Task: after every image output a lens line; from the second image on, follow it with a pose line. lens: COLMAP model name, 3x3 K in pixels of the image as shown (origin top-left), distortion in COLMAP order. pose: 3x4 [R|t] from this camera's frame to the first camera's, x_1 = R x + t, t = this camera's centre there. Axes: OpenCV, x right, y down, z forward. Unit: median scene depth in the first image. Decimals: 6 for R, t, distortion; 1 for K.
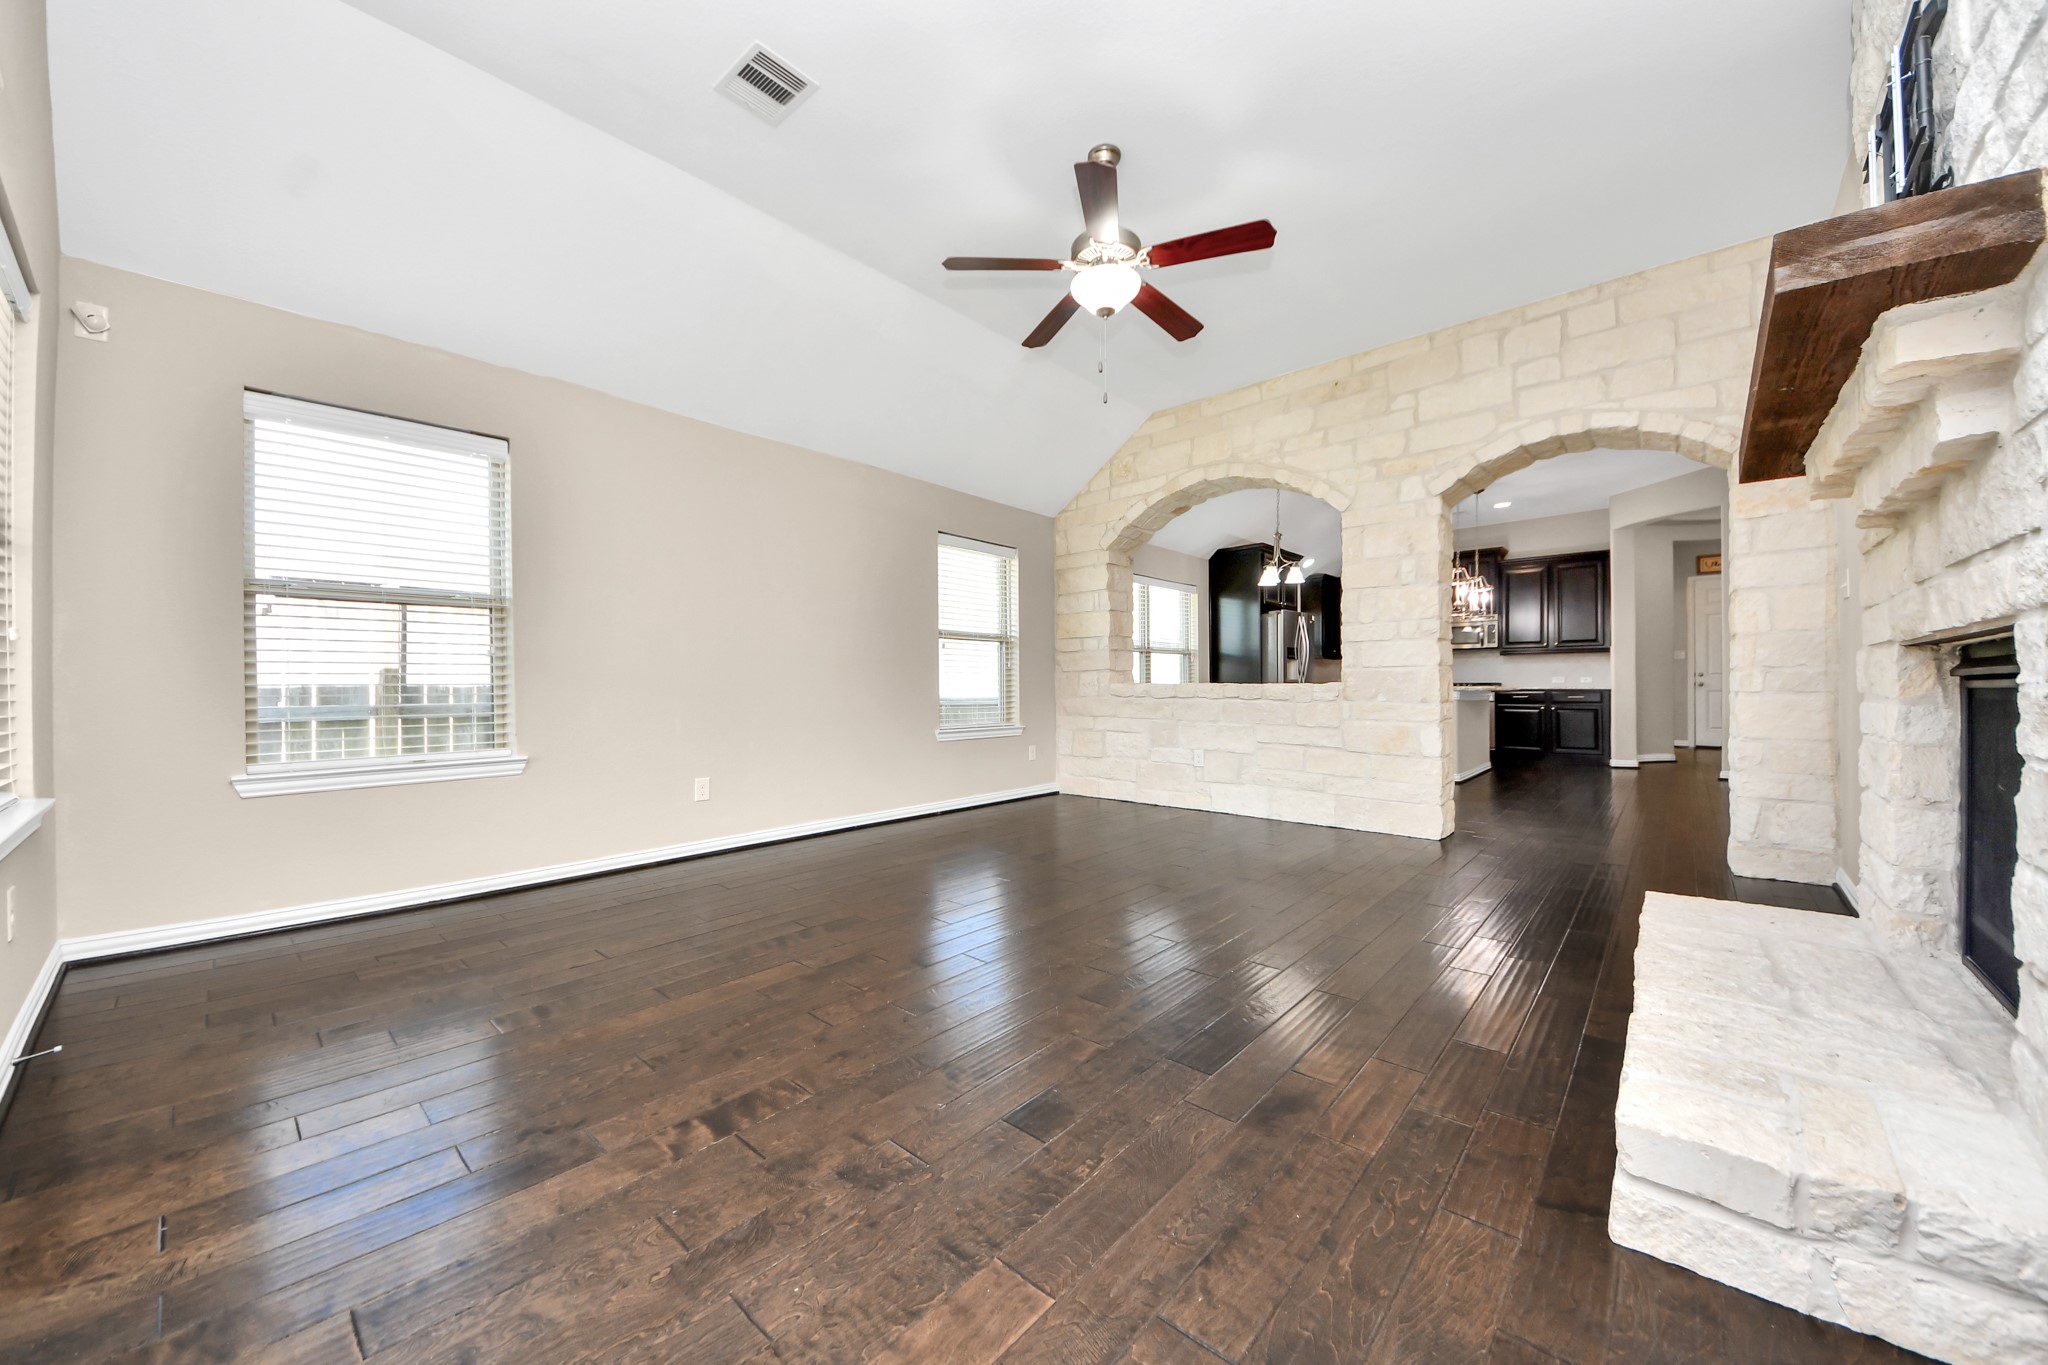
lens RADIAL K [[729.2, 0, 1021.2], [0, 729.2, 691.0], [0, 0, 1]] dist [0.023069, -0.015717]
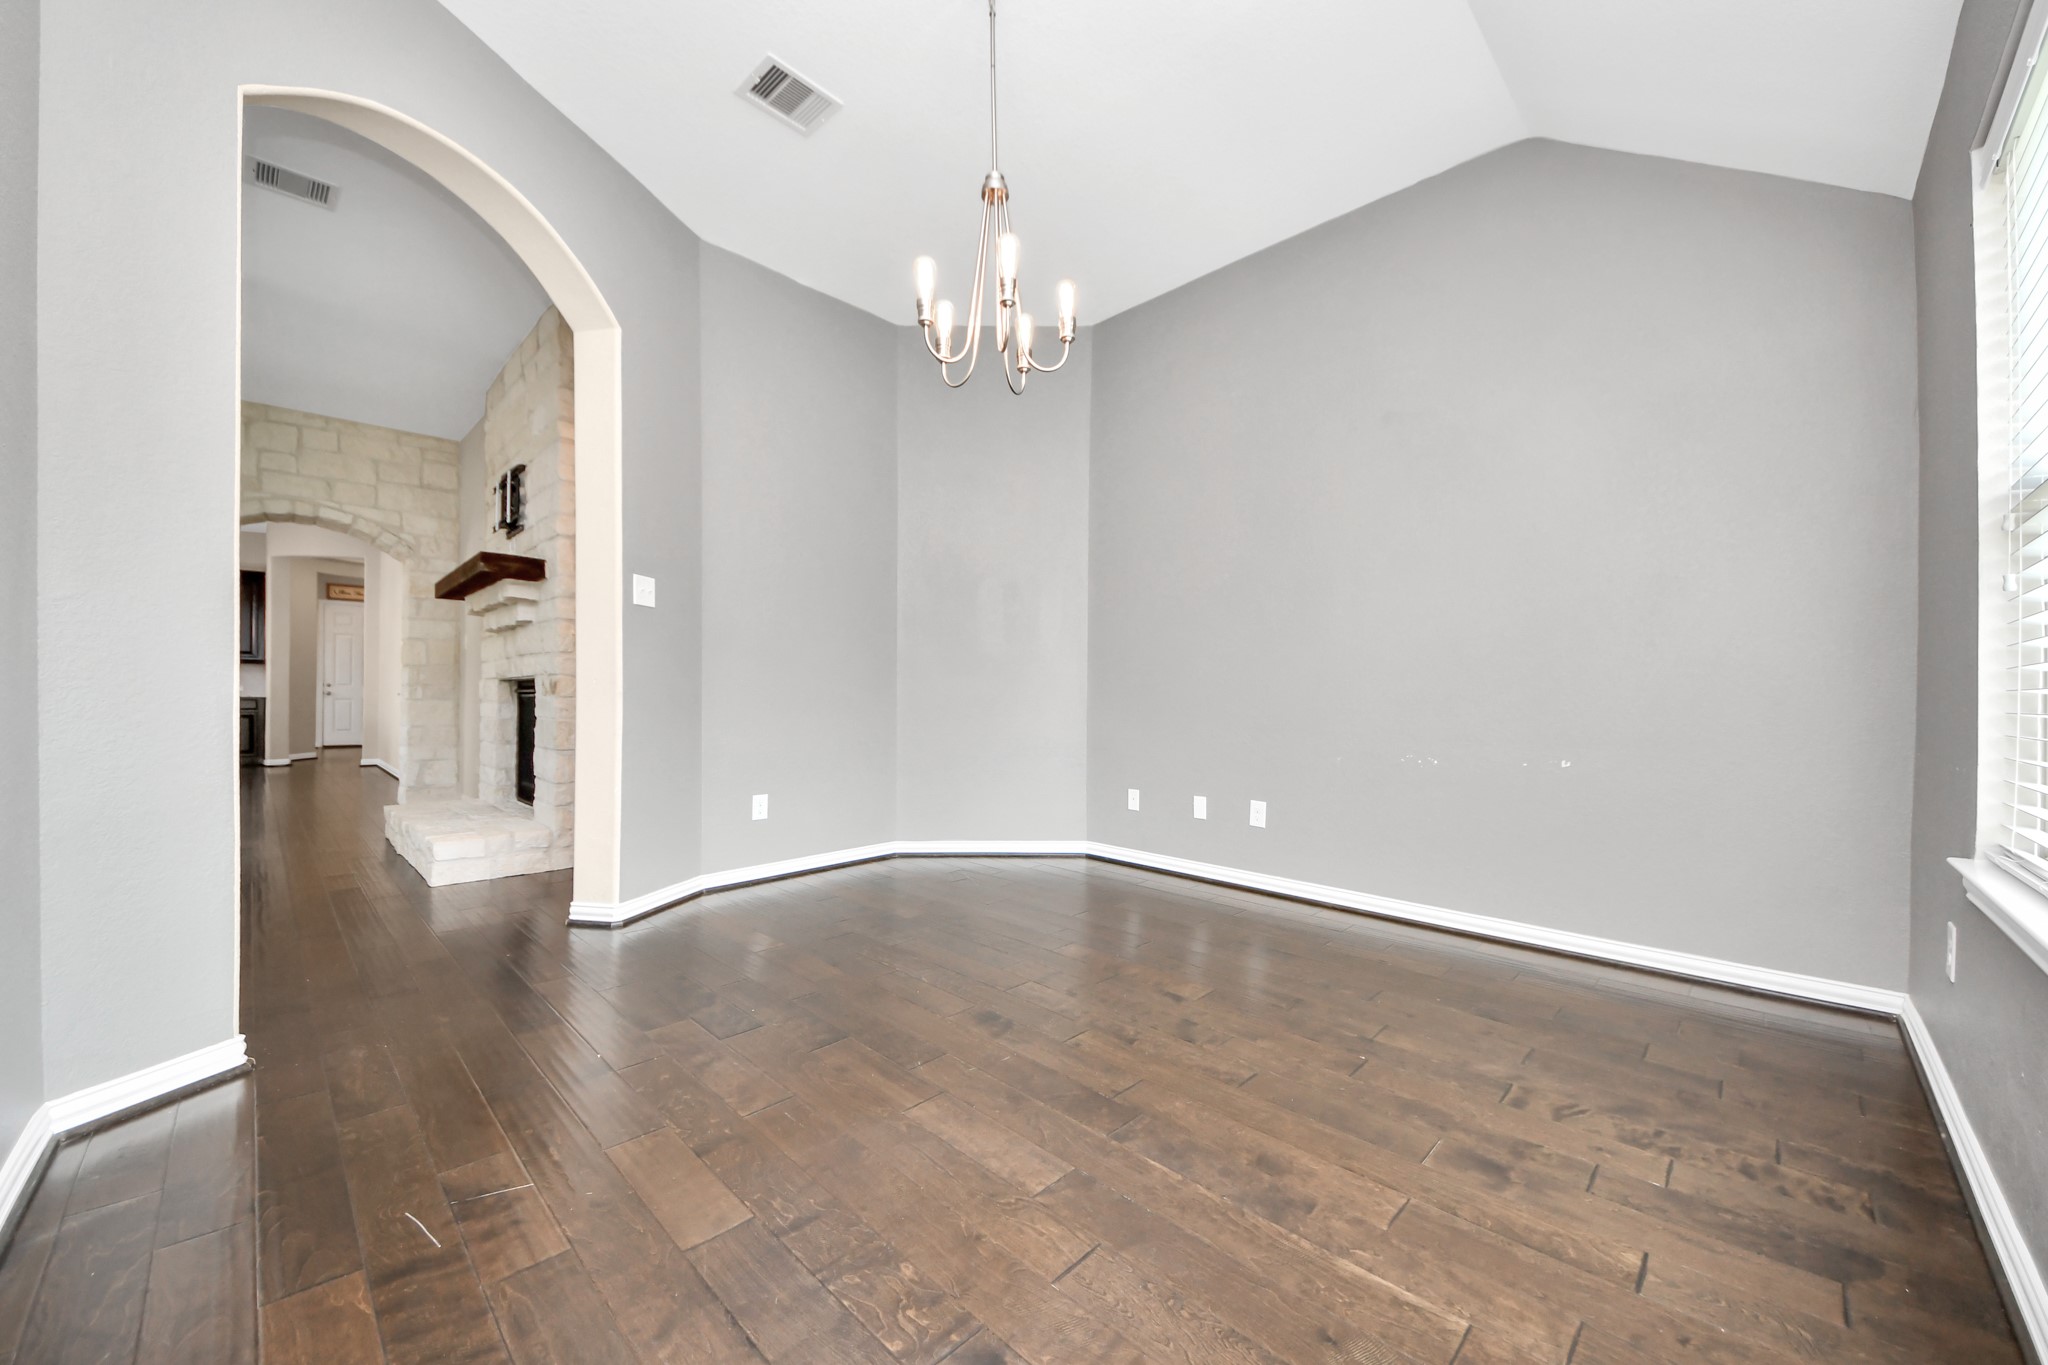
lens RADIAL K [[729.2, 0, 1021.2], [0, 729.2, 691.0], [0, 0, 1]] dist [0.023069, -0.015717]
pose [[0.037983, 0.016367, 0.999144, -0.677997], [-0.004085, 0.999860, -0.016224, 0.005153], [-0.999270, -0.003465, 0.038045, -0.484394]]
